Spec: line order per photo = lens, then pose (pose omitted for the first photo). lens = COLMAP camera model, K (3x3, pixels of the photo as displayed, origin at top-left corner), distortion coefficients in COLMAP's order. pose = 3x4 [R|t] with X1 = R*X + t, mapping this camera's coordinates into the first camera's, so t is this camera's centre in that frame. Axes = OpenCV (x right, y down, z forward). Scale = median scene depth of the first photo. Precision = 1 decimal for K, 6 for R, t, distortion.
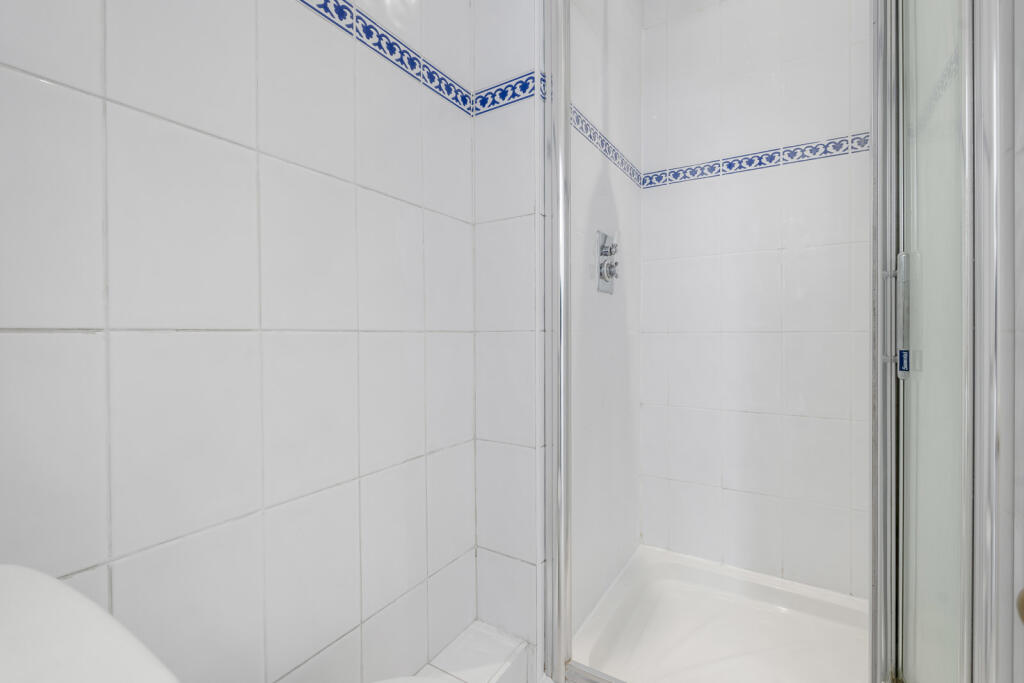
lens RADIAL K [[453.6, 0, 512.0], [0, 453.6, 341.5], [0, 0, 1]] dist [-0.000166, 0.000054]
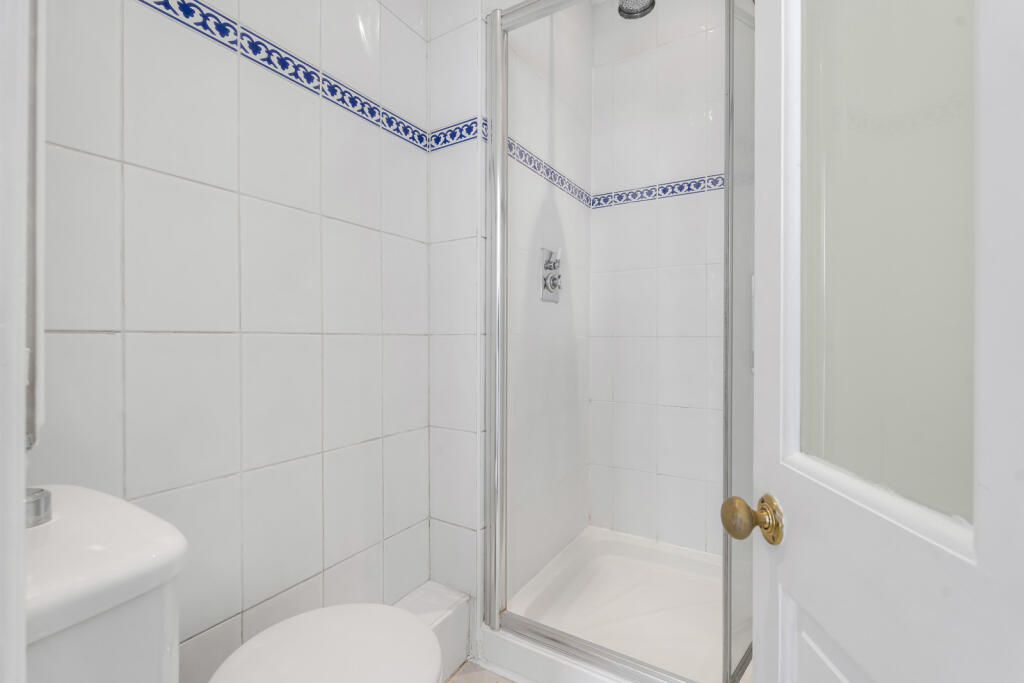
lens RADIAL K [[448.2, 0, 512.1], [0, 448.2, 344.7], [0, 0, 1]] dist [-0.001574, -0.000228]
pose [[0.999938, 0.005268, 0.009833, 0.126076], [-0.005250, 0.999985, -0.001834, 0.004745], [-0.009842, 0.001782, 0.999950, -0.170625]]
